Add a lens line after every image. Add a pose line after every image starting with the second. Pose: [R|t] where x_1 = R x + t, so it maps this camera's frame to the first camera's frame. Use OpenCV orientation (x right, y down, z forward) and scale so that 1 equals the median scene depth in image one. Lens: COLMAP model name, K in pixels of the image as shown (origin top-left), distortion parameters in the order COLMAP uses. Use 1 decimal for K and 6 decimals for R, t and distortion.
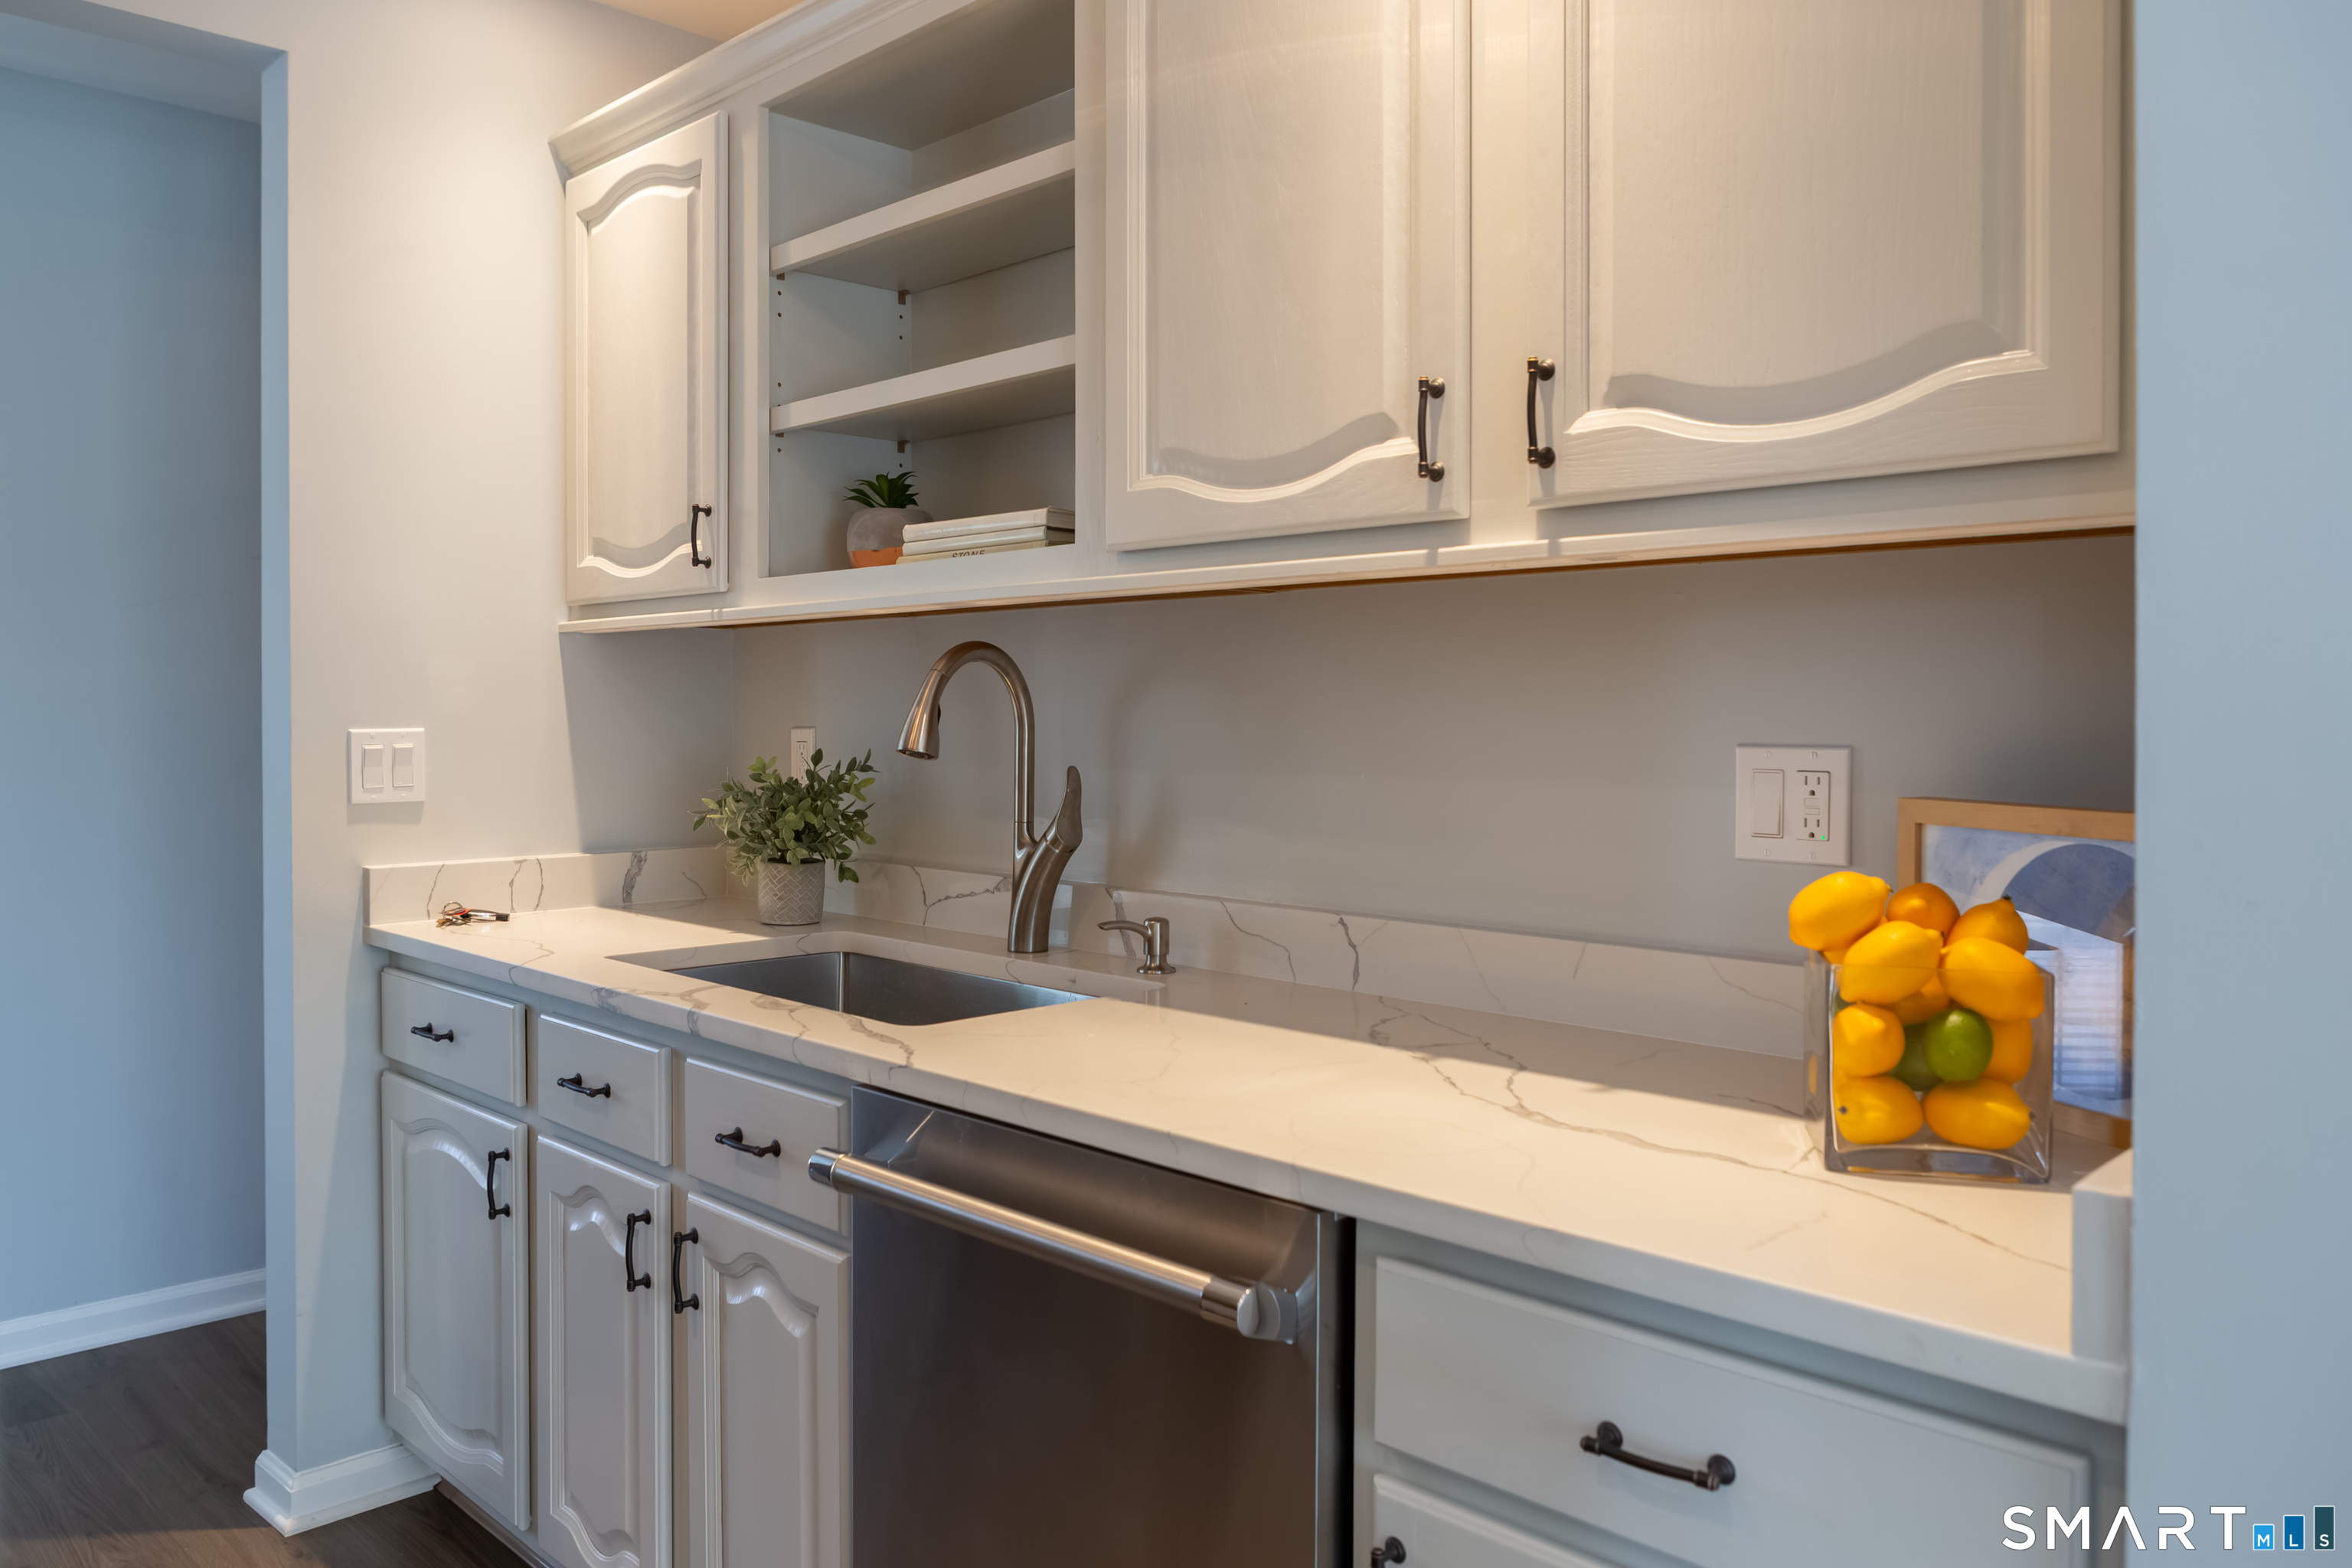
lens RADIAL K [[1626.8, 0, 1157.5], [0, 1626.8, 751.9], [0, 0, 1]] dist [-0.009010, 0.001428]
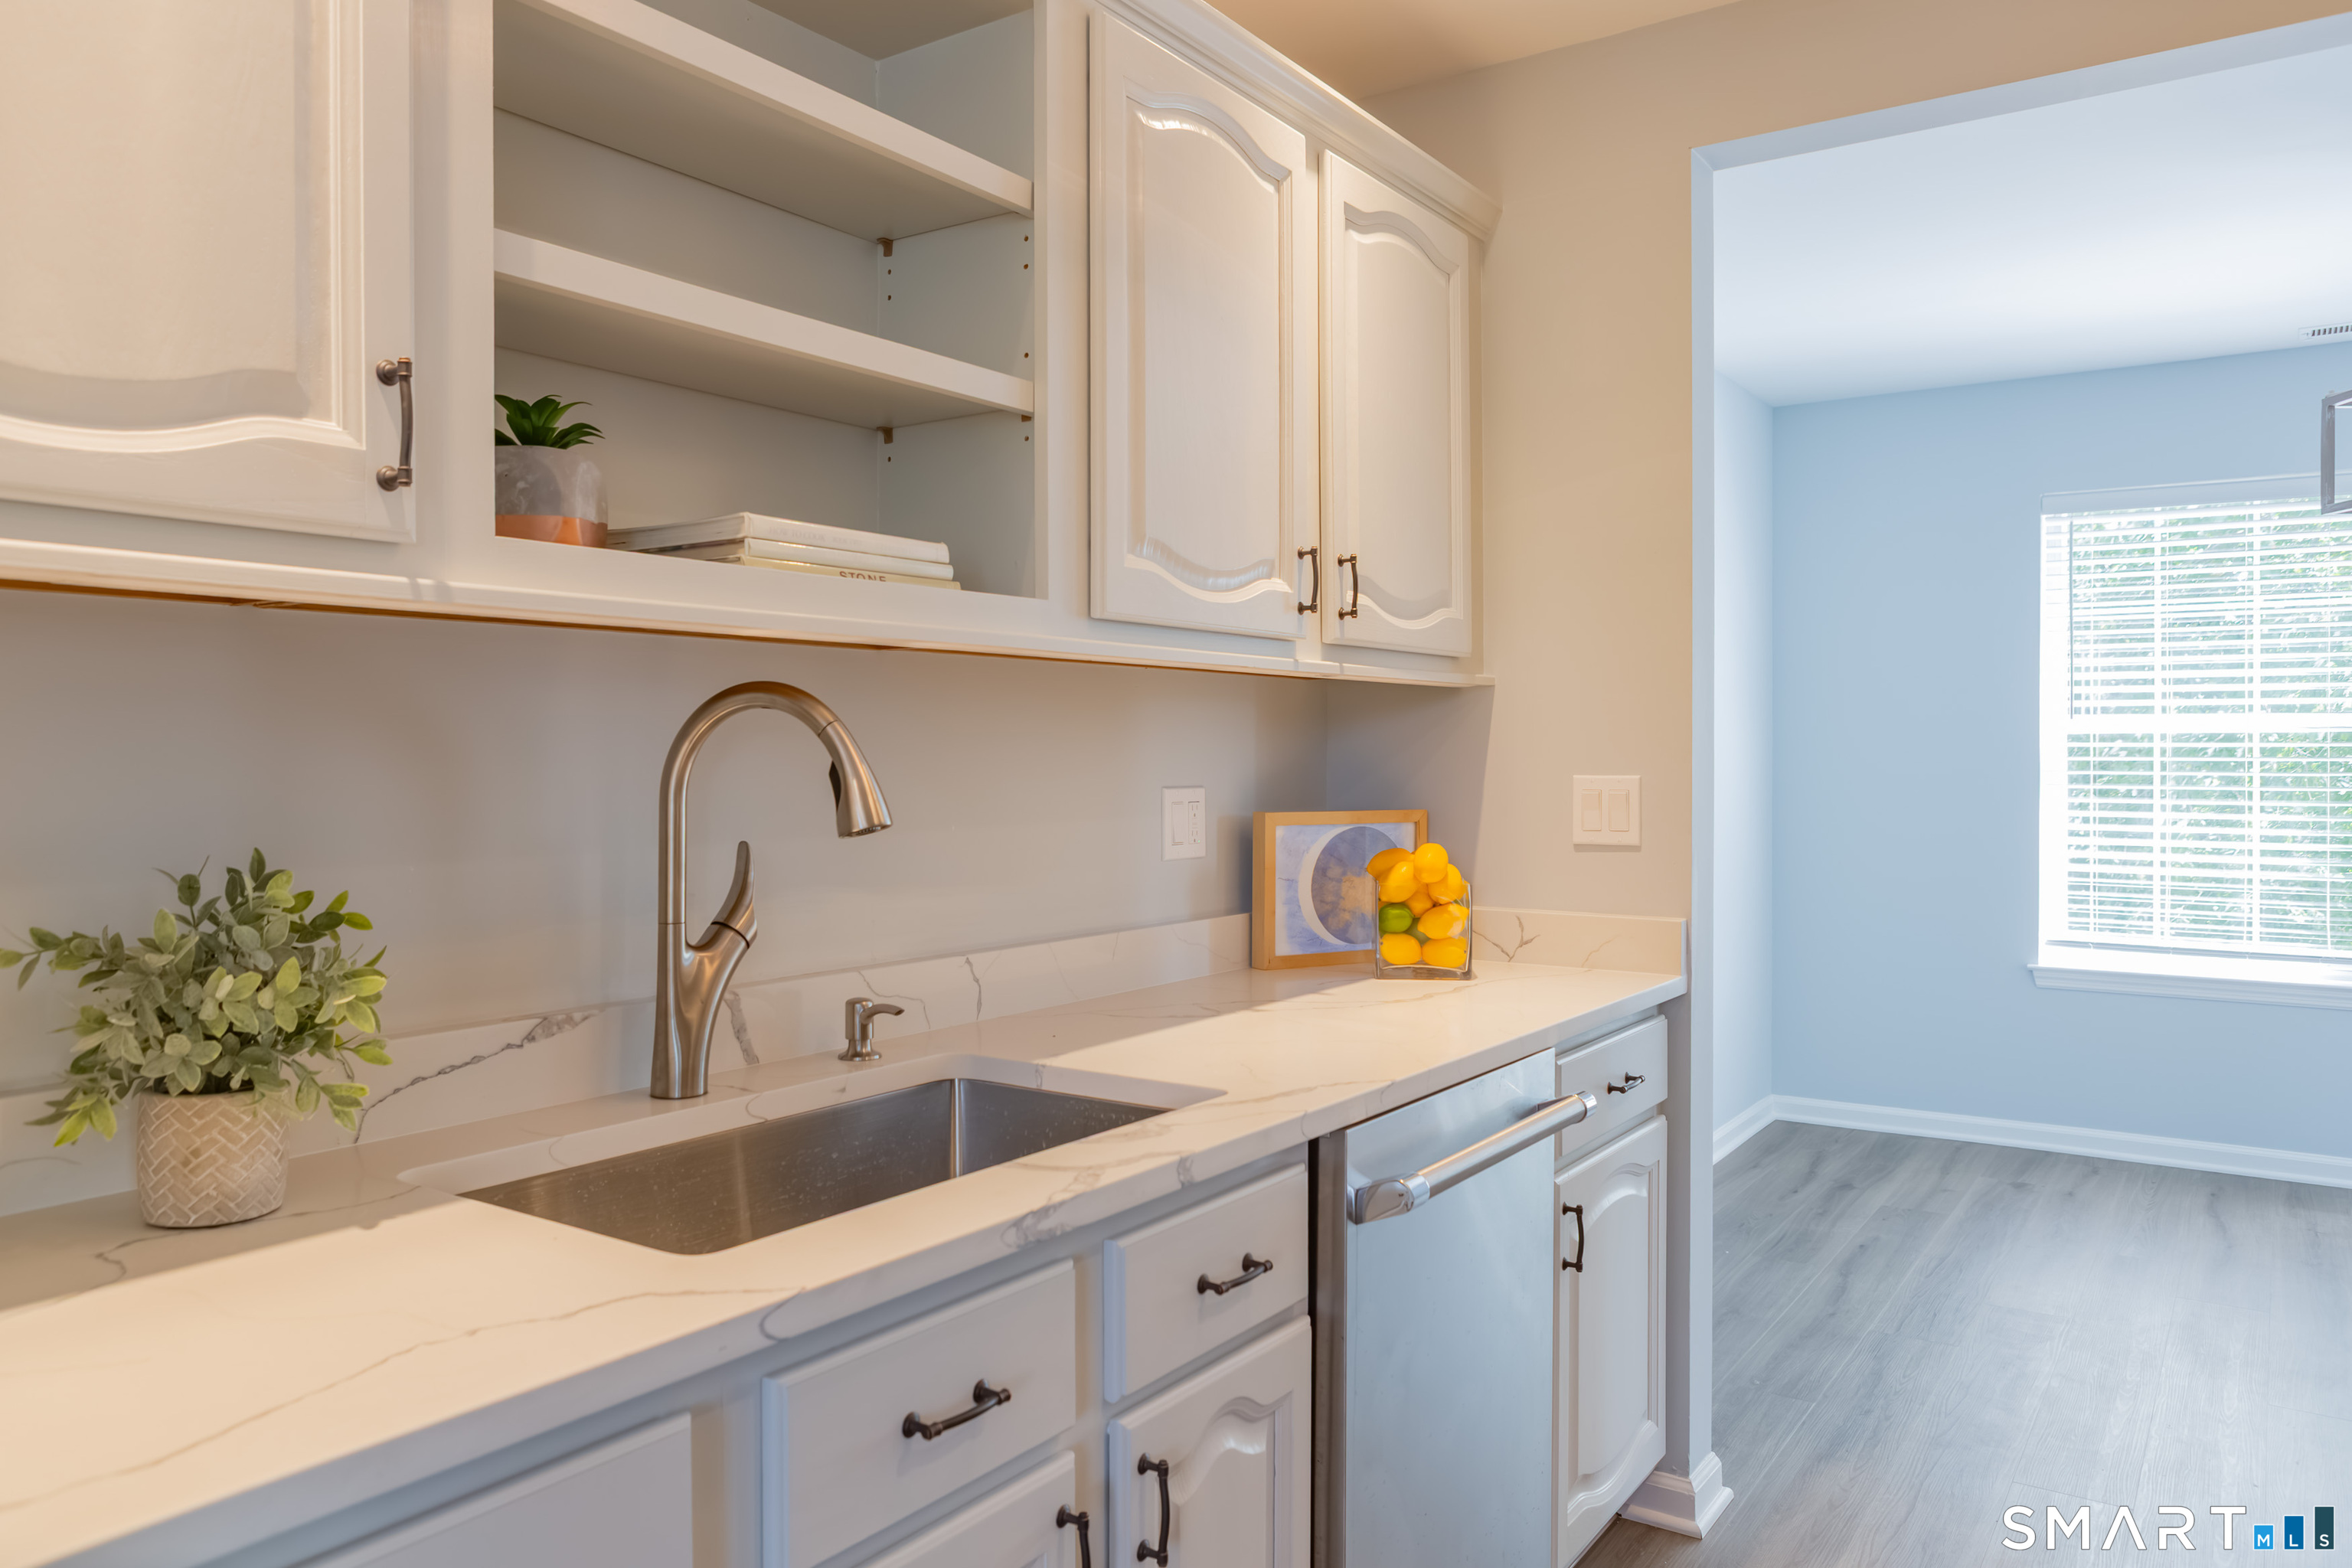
lens RADIAL K [[1626.8, 0, 1157.5], [0, 1626.8, 751.9], [0, 0, 1]] dist [-0.009010, 0.001428]
pose [[-0.158188, -0.004428, 0.987399, -0.992396], [0.018942, 0.999792, 0.007518, -0.041788], [-0.987227, 0.019892, -0.158071, 1.055757]]
